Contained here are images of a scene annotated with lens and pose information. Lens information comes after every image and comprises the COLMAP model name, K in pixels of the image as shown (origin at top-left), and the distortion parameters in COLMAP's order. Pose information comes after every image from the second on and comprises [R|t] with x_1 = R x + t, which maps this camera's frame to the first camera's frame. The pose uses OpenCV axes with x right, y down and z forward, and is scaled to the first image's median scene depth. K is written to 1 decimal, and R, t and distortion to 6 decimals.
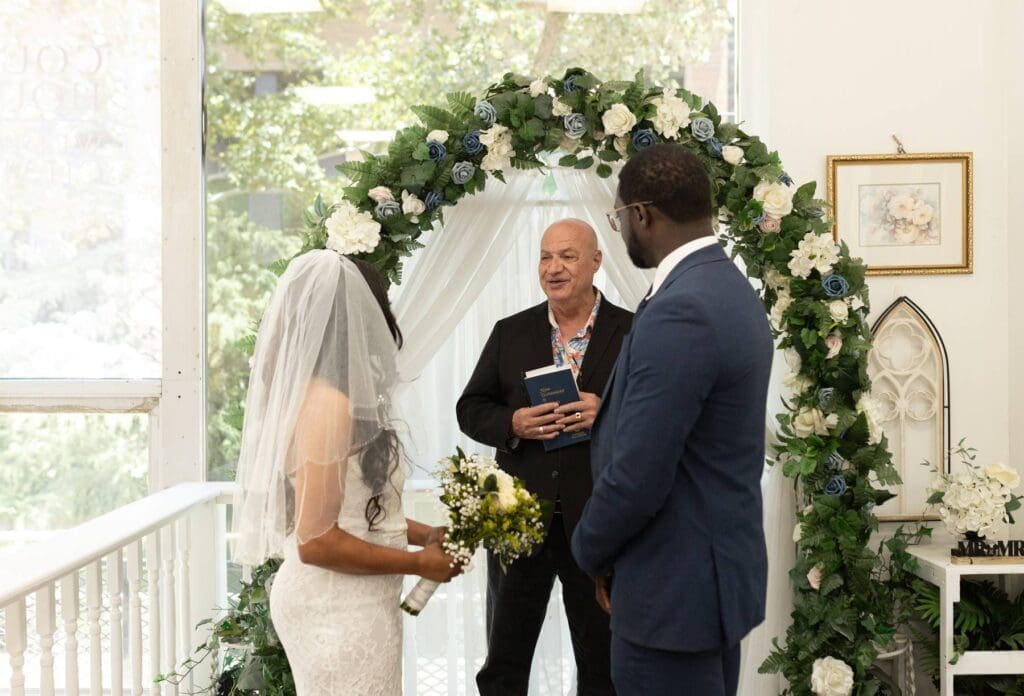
lens RADIAL K [[1066.8, 0, 513.0], [0, 1066.8, 349.4], [0, 0, 1]] dist [-0.002181, 0.000000]
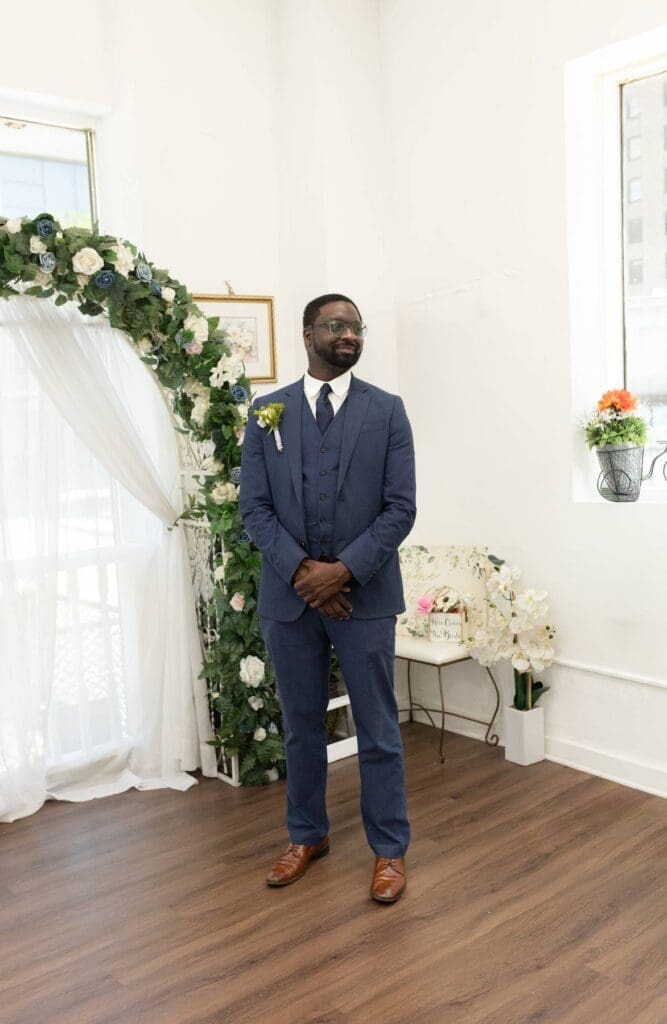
lens RADIAL K [[1032.5, 0, 338.8], [0, 1032.5, 519.6], [0, 0, 1]] dist [0.003612, 0.000000]
pose [[0.735845, -0.097209, 0.670136, -0.506908], [0.050798, 0.994778, 0.088523, -0.007968], [-0.675242, -0.031097, 0.736940, -0.087218]]
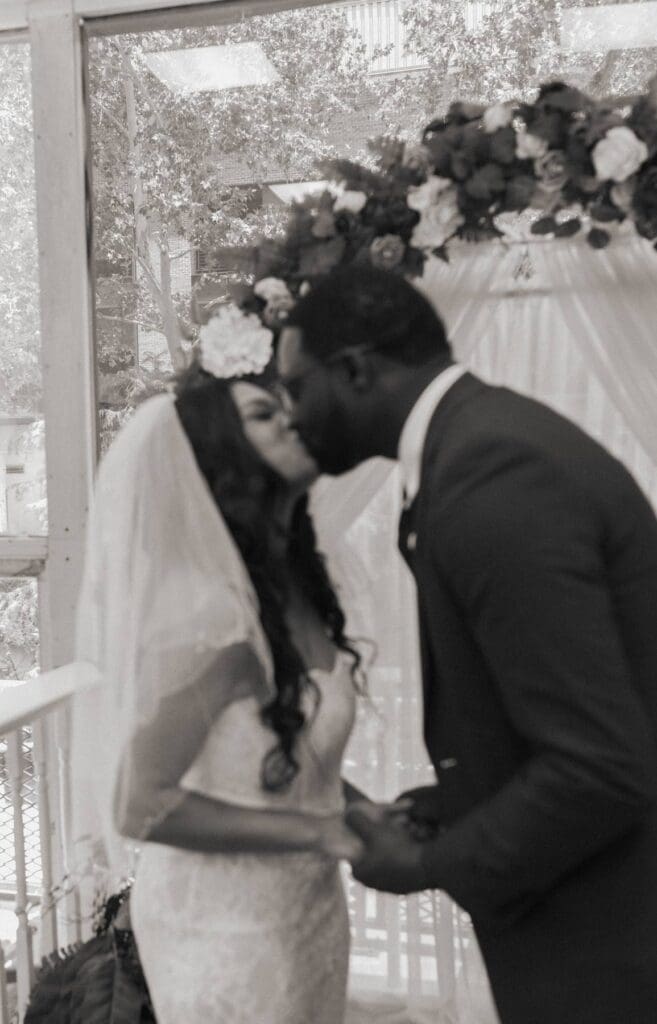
lens RADIAL K [[1083.3, 0, 283.7], [0, 1083.3, 589.1], [0, 0, 1]] dist [-0.004206, 0.000000]
pose [[0.969826, 0.013489, -0.243424, 0.063585], [0.011485, 0.994832, 0.100886, -0.017949], [0.243527, -0.100638, 0.964659, 0.272853]]
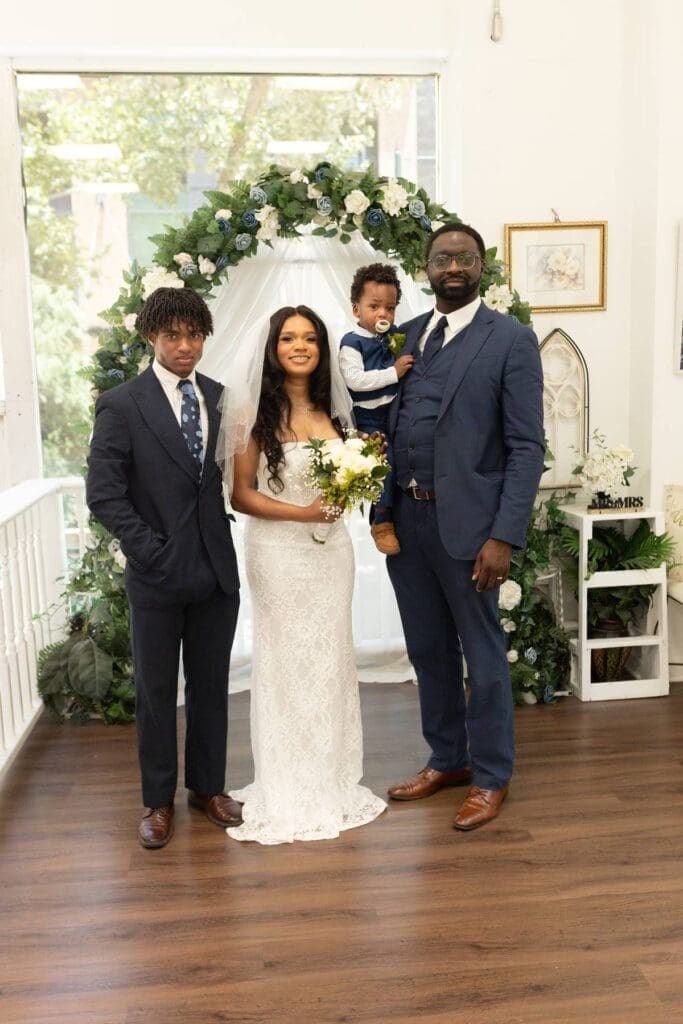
lens RADIAL K [[973.2, 0, 335.5], [0, 973.2, 494.9], [0, 0, 1]] dist [-0.005205, 0.000000]
pose [[0.992876, -0.035320, 0.113800, -0.081737], [0.020531, 0.991484, 0.128599, -0.003441], [-0.117373, -0.125346, 0.985146, -0.269443]]
